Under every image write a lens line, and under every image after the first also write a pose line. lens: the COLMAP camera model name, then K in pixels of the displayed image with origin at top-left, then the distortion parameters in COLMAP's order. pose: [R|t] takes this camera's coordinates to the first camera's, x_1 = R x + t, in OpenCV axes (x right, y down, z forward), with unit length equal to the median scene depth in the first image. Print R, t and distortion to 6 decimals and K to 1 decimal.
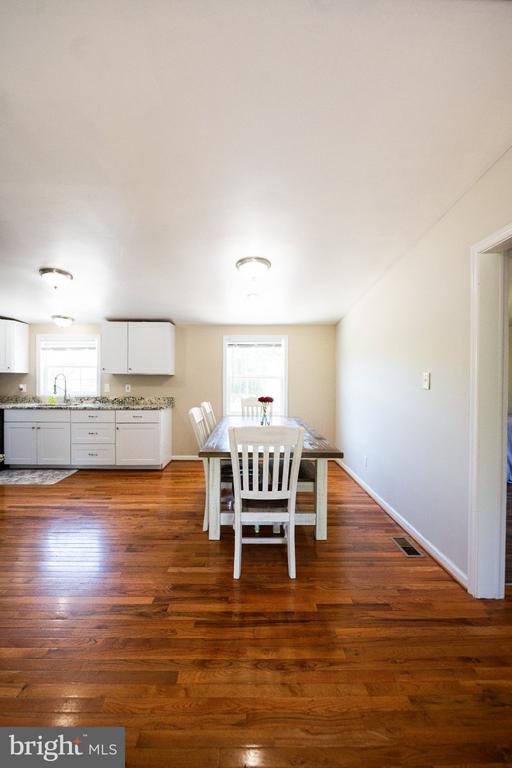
lens RADIAL K [[301.9, 0, 256.0], [0, 301.9, 381.7], [0, 0, 1]] dist [-0.002321, -0.000496]
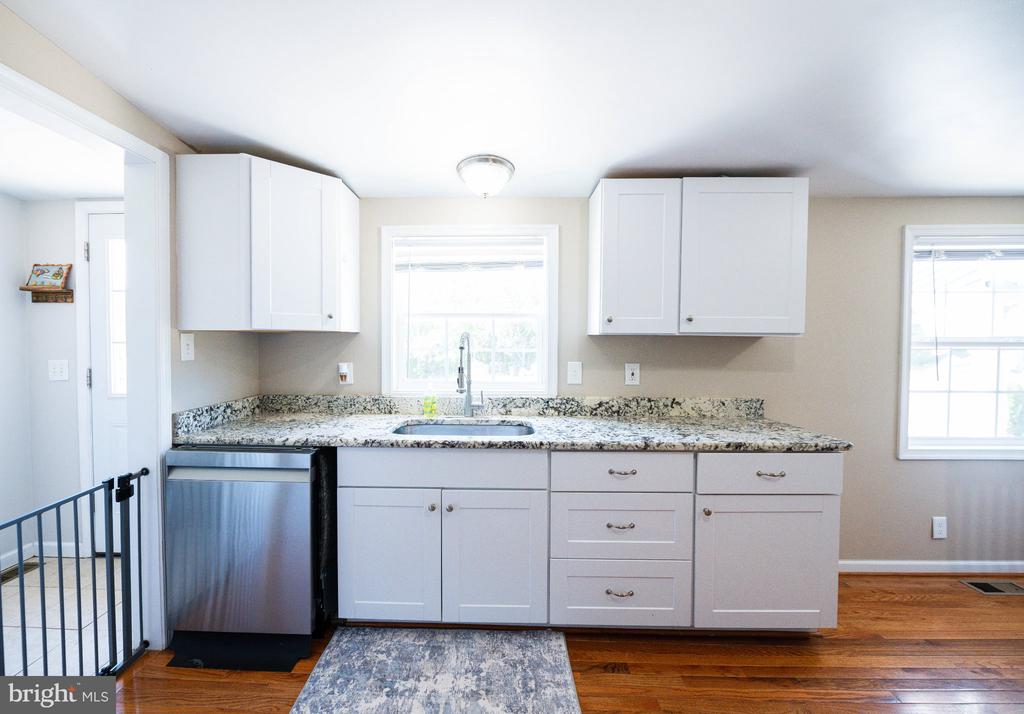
lens RADIAL K [[411.3, 0, 509.6], [0, 411.3, 355.1], [0, 0, 1]] dist [0.001103, 0.000139]
pose [[0.999543, 0.001539, -0.030205, -0.560781], [-0.000952, 0.999811, 0.019417, -0.010862], [0.030229, -0.019379, 0.999355, 0.504761]]
